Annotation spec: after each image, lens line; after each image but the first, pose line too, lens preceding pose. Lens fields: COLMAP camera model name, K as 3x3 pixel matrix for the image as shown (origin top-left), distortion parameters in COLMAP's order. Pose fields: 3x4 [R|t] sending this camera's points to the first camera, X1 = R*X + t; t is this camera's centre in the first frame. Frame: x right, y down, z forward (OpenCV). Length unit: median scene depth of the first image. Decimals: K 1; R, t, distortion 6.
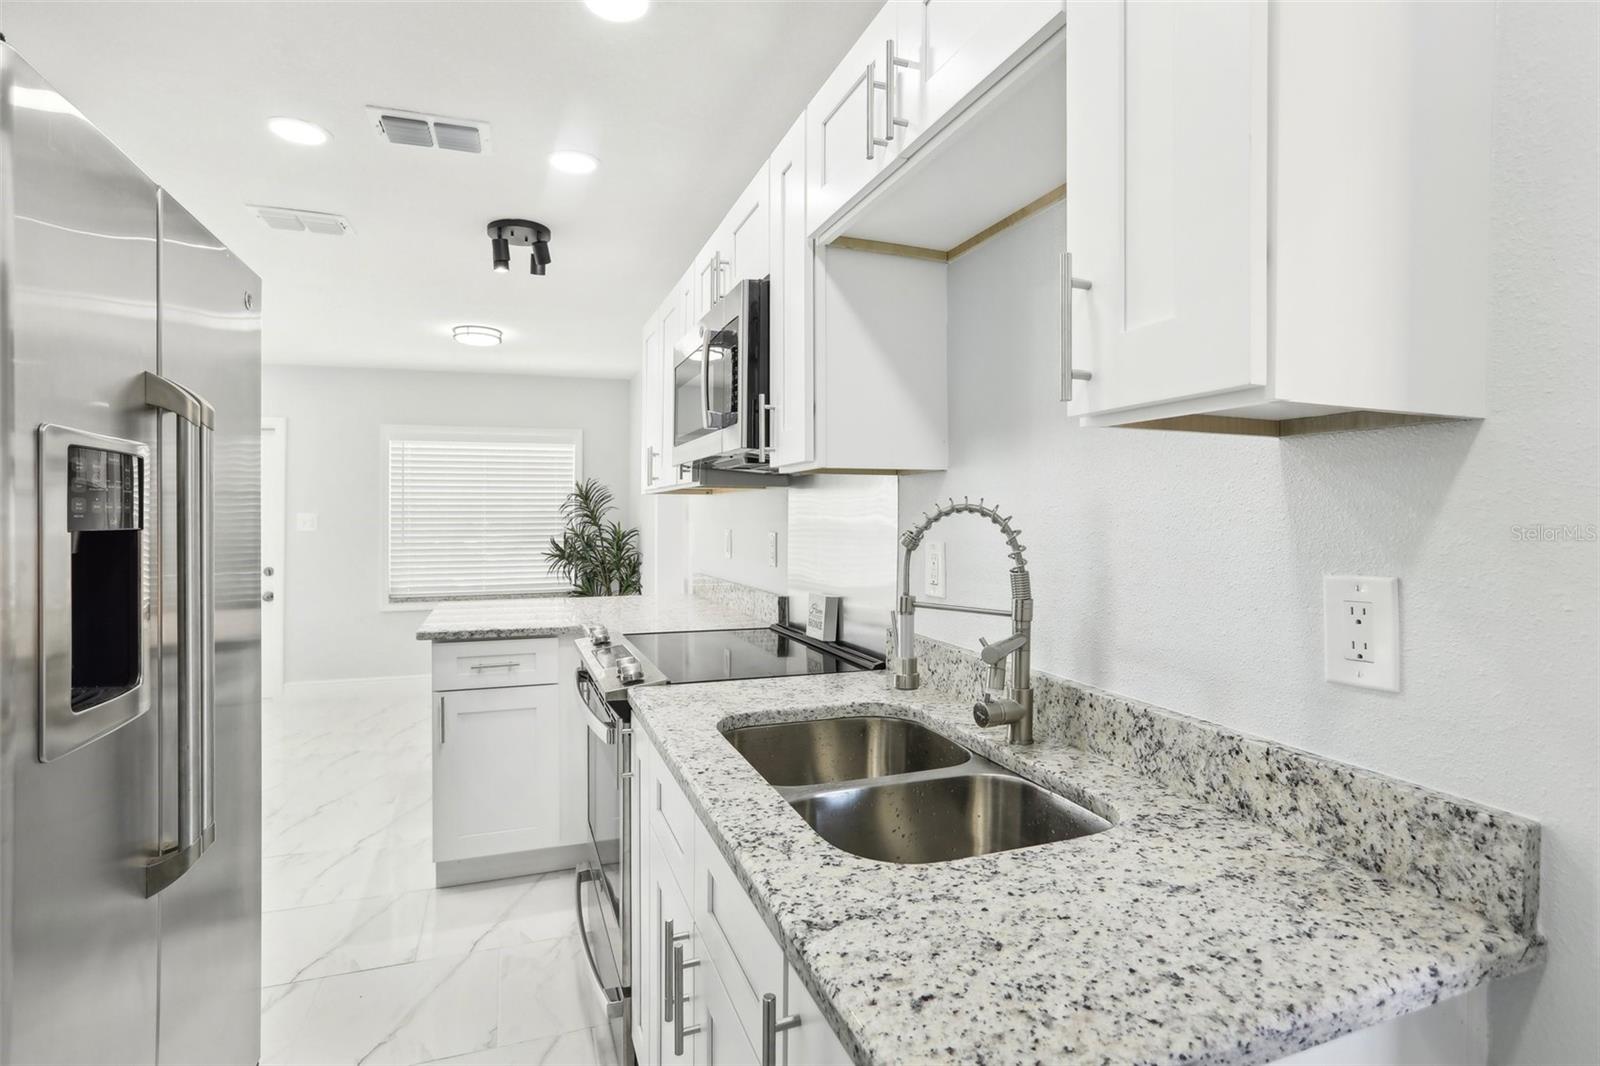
lens RADIAL K [[754.6, 0, 809.3], [0, 754.6, 524.6], [0, 0, 1]] dist [-0.028988, 0.006957]
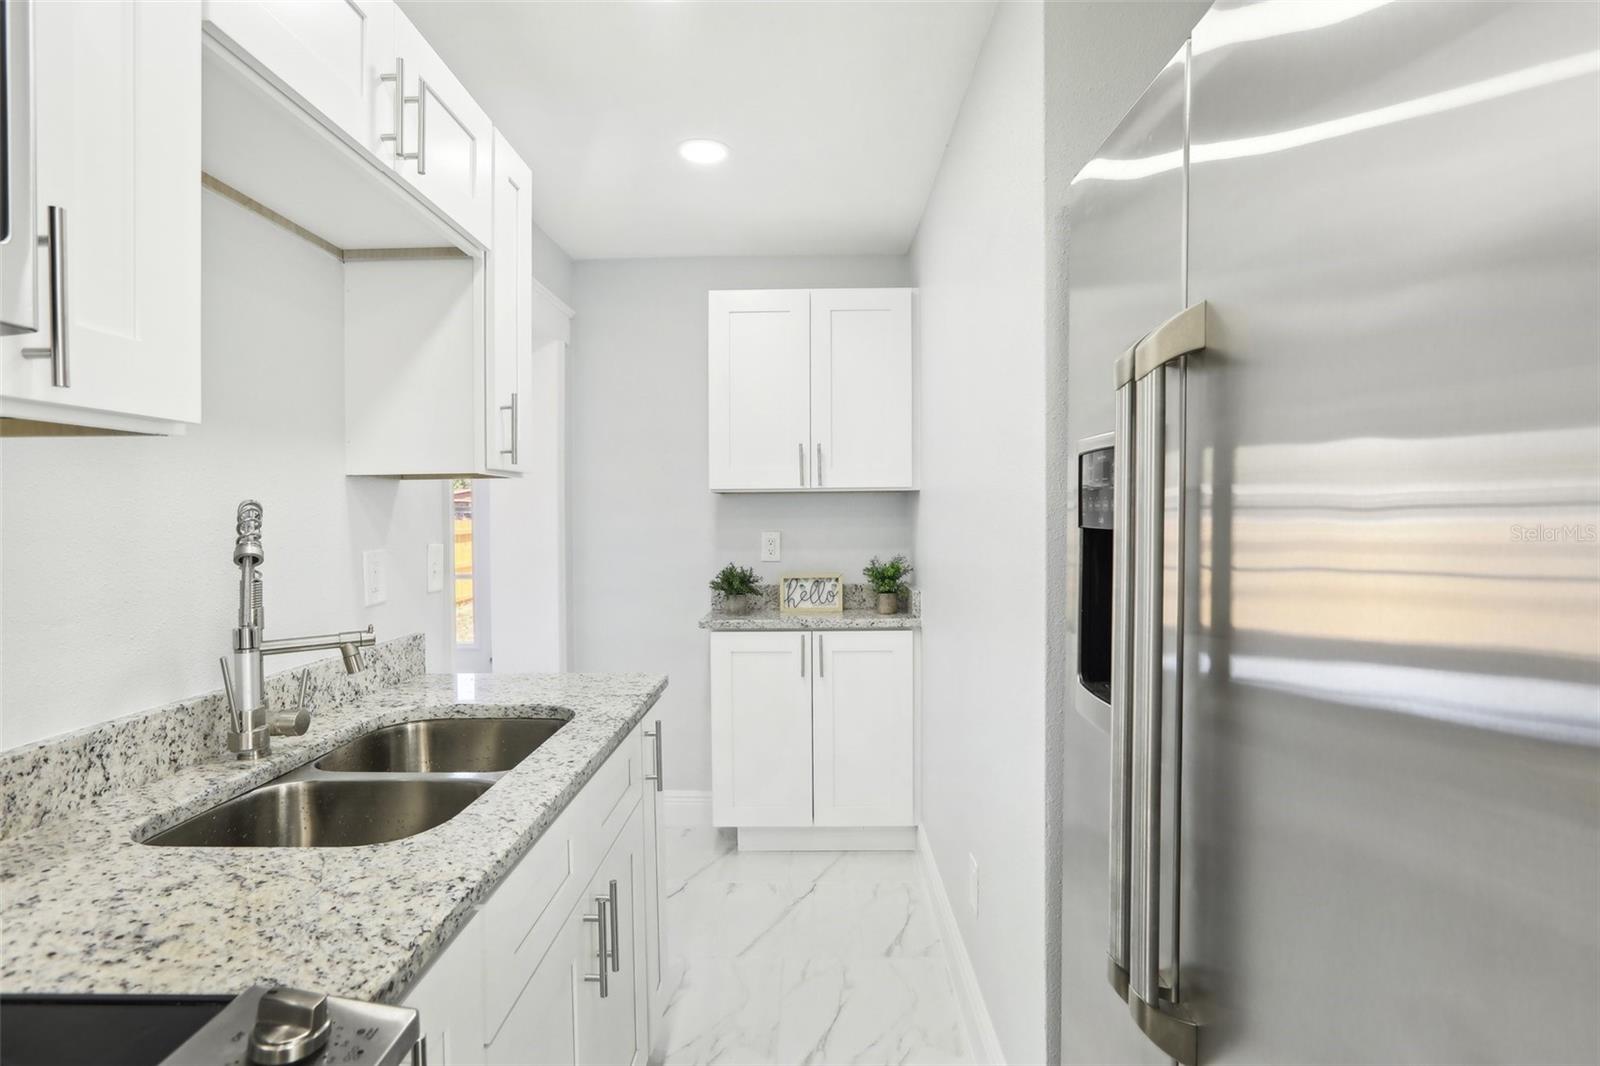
lens RADIAL K [[754.6, 0, 798.1], [0, 754.6, 525.0], [0, 0, 1]] dist [-0.028988, 0.006957]
pose [[-0.920672, 0.003966, 0.390317, -0.913563], [0.015870, 0.999502, 0.027277, -0.030408], [-0.390014, 0.031308, -0.920276, 1.966552]]
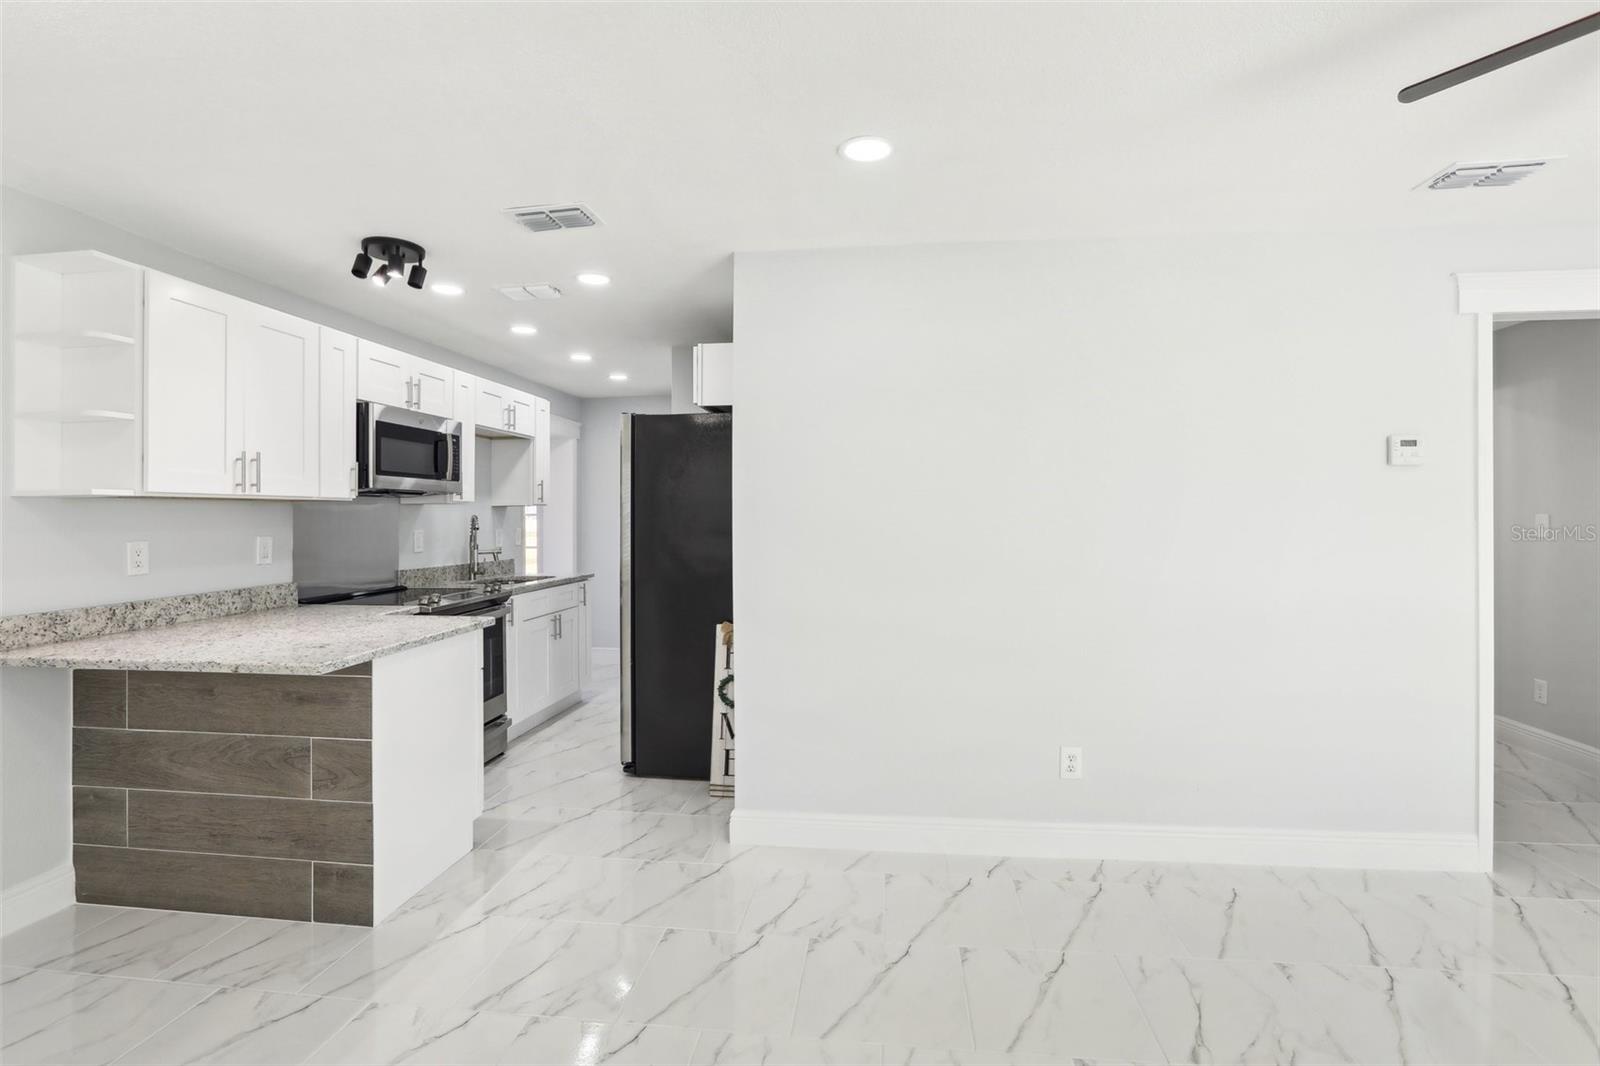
lens RADIAL K [[754.6, 0, 802.5], [0, 754.6, 521.1], [0, 0, 1]] dist [-0.028988, 0.006957]
pose [[-0.878047, 0.004843, 0.478550, -3.769500], [0.015489, 0.999713, 0.018302, -0.066335], [-0.478324, 0.023483, -0.877869, 4.398456]]
